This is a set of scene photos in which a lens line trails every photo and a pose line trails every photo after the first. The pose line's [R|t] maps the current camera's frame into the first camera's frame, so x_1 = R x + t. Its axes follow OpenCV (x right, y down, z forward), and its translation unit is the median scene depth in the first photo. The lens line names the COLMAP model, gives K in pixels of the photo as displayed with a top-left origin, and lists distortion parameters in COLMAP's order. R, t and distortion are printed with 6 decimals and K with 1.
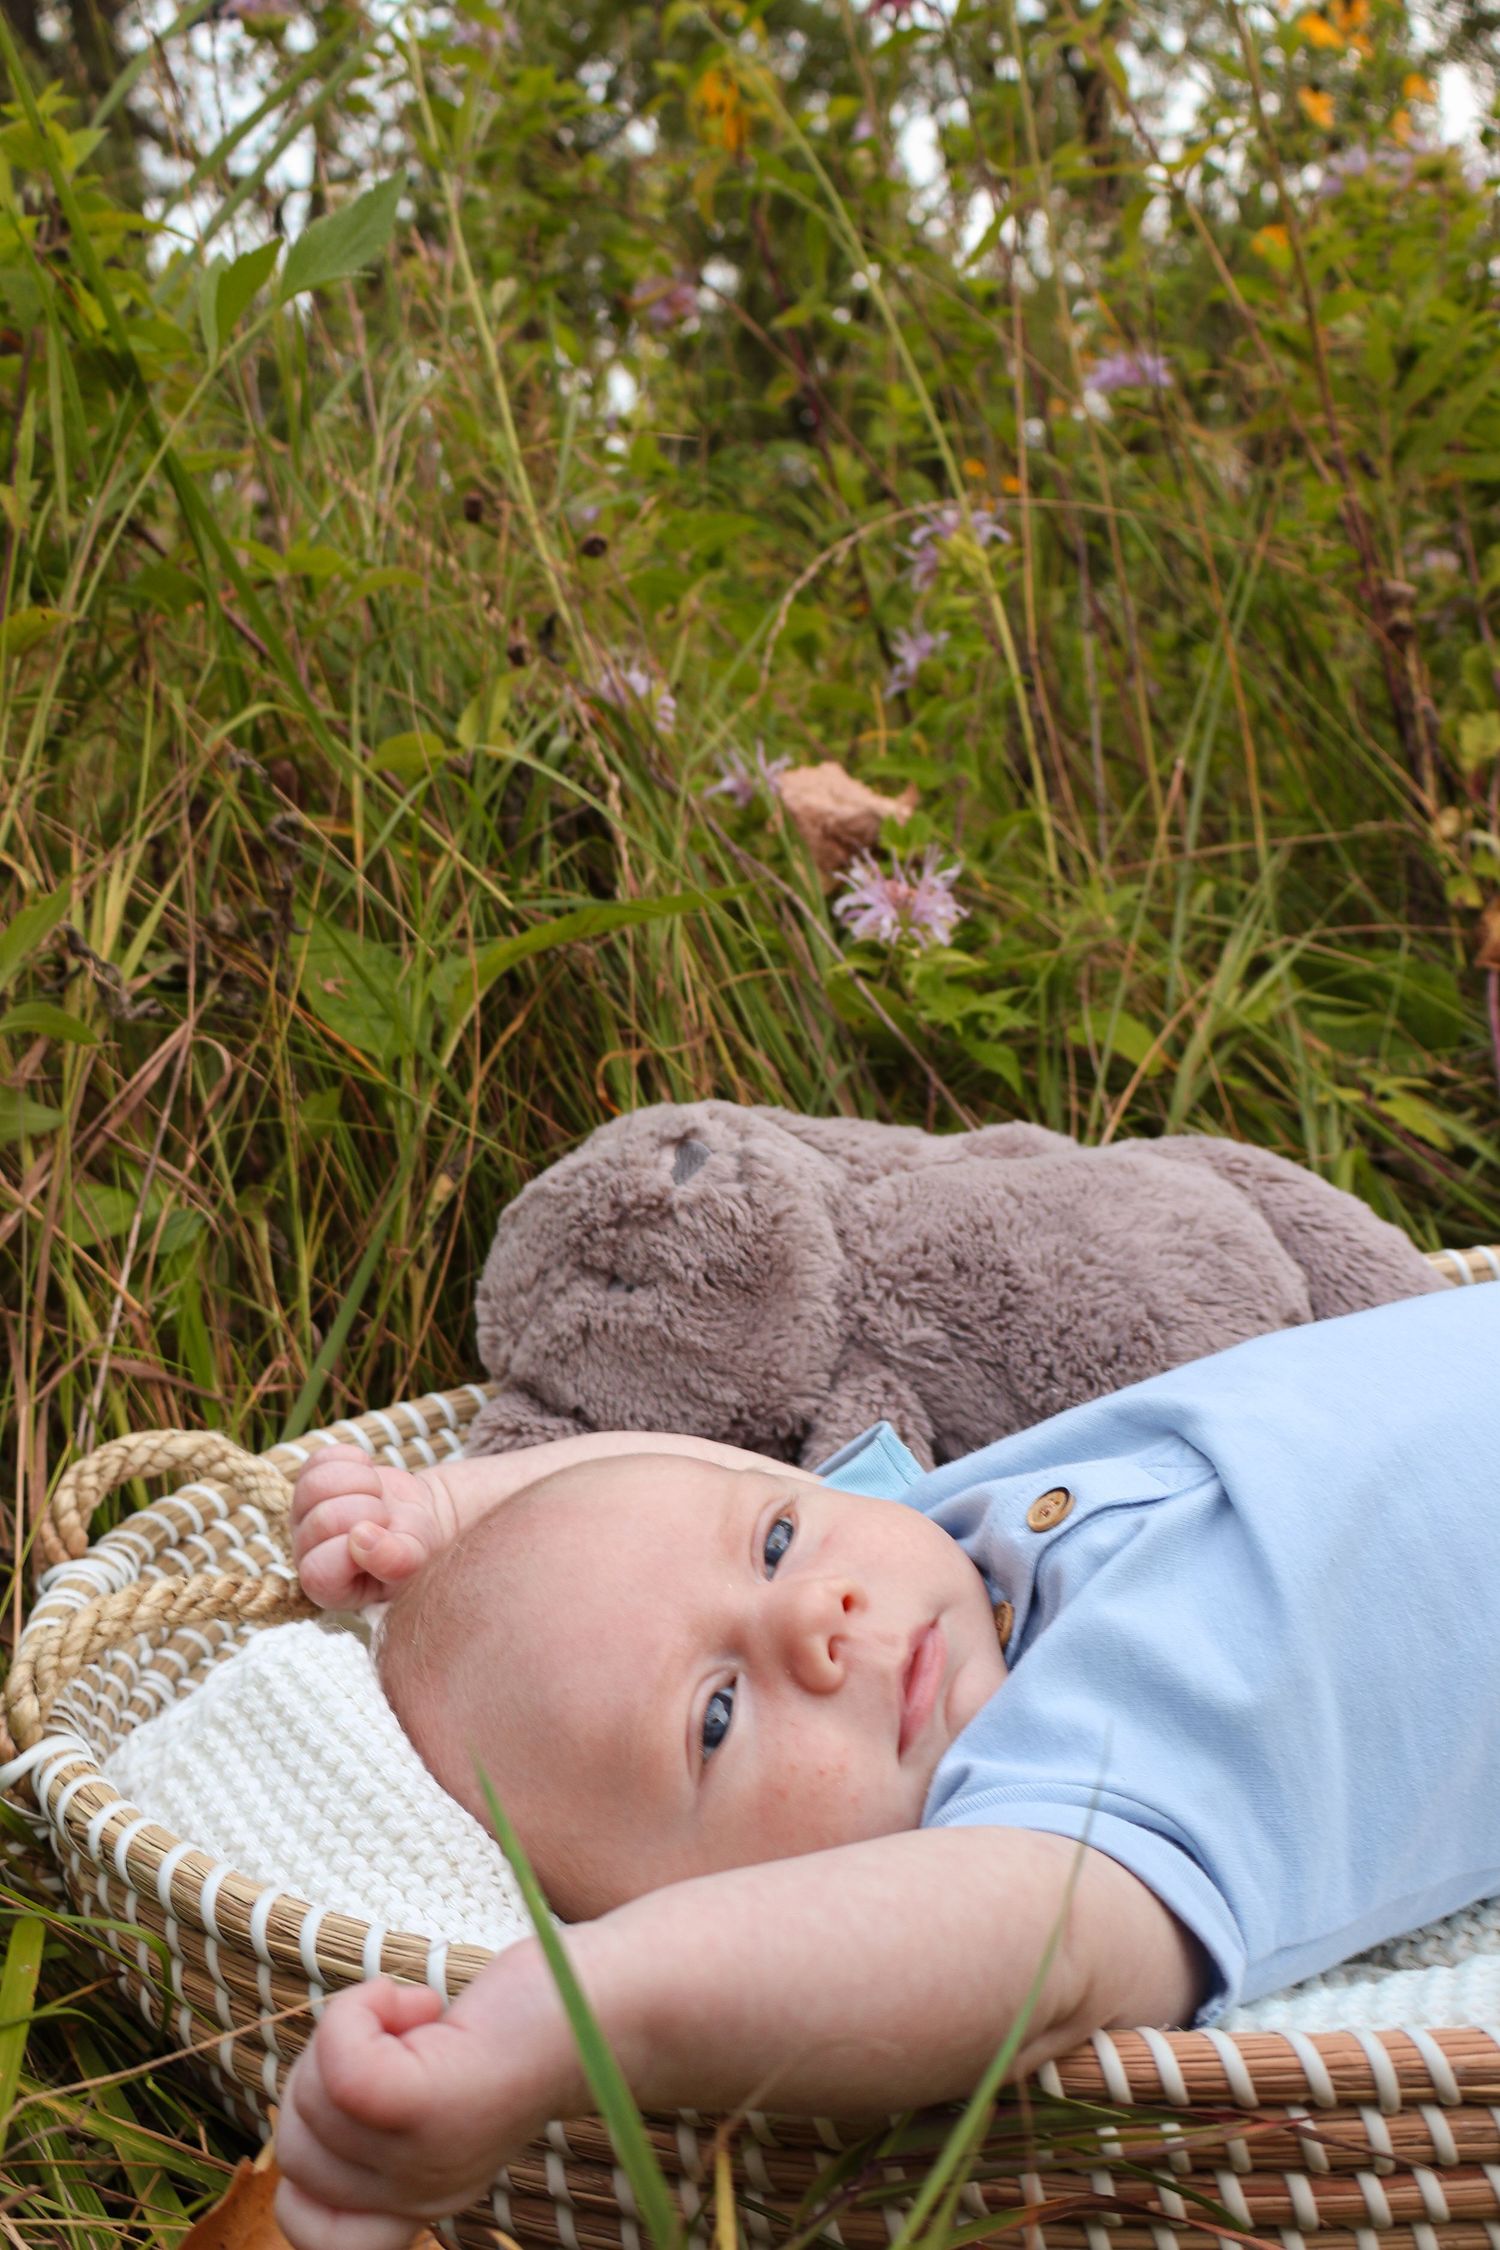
lens RADIAL K [[2418.0, 0, 750.0], [0, 2418.0, 1125.0], [0, 0, 1]] dist [0.026115, -0.020943]
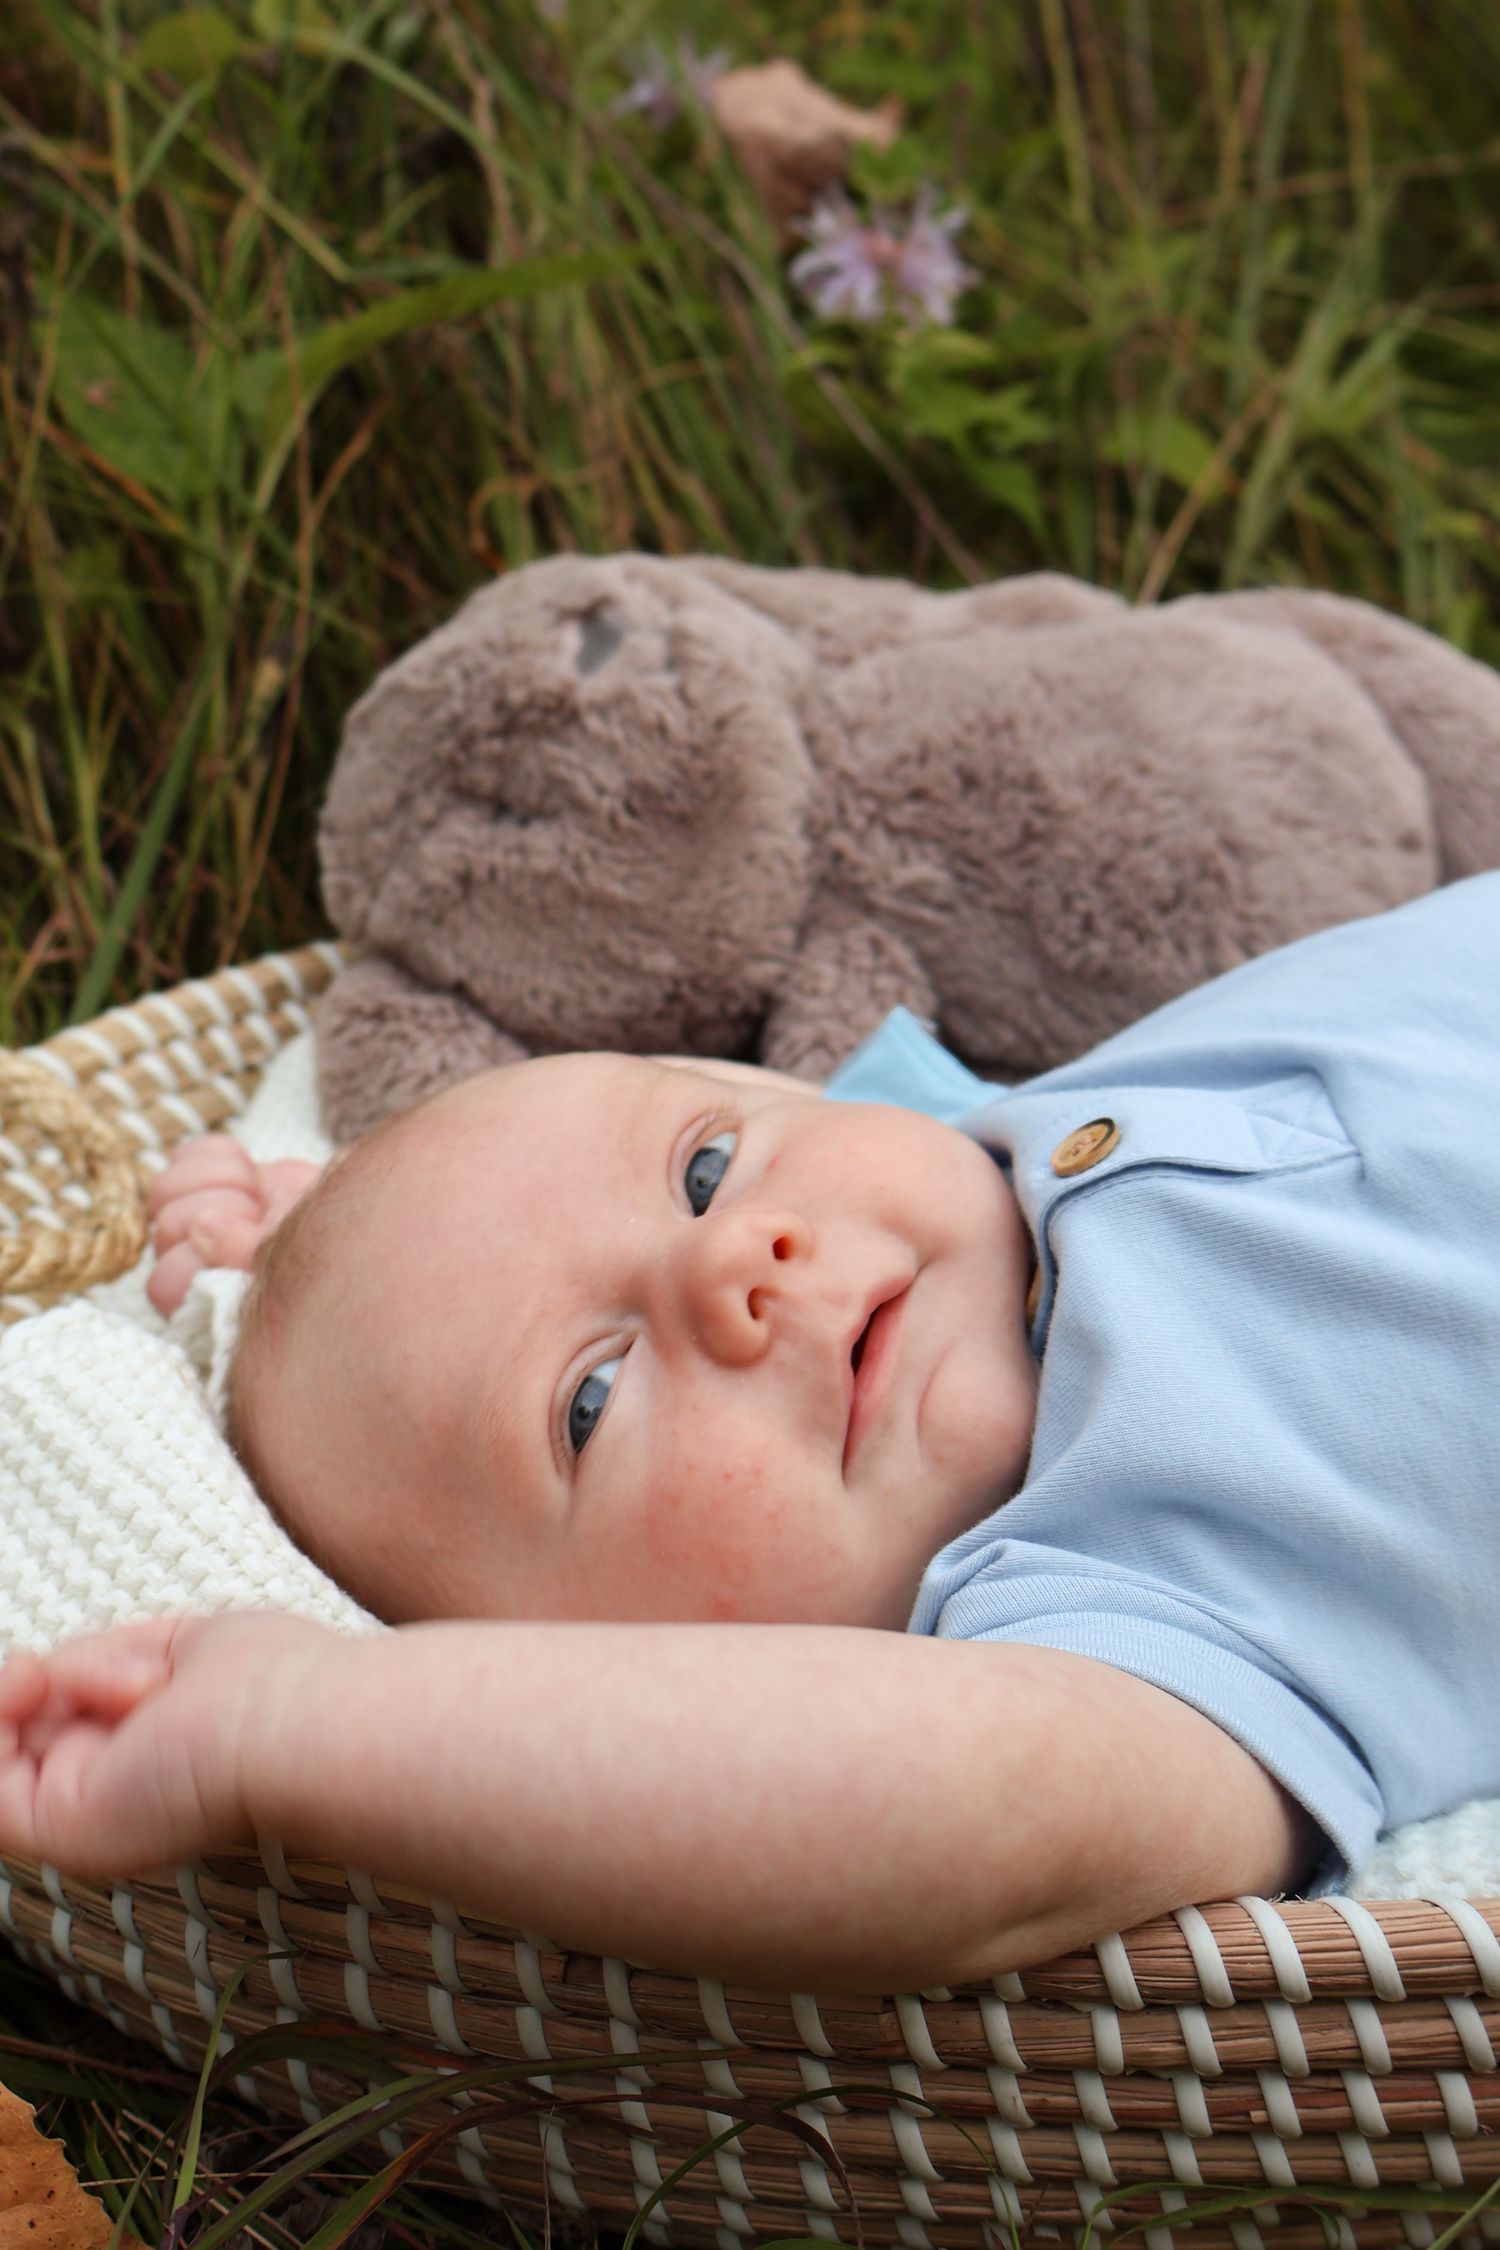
lens RADIAL K [[2418.0, 0, 750.0], [0, 2418.0, 1125.0], [0, 0, 1]] dist [0.026115, -0.020943]
pose [[0.999554, -0.018862, 0.023142, 0.000386], [0.012725, 0.970365, 0.241310, -0.018239], [-0.027008, -0.240908, 0.970172, 0.244350]]
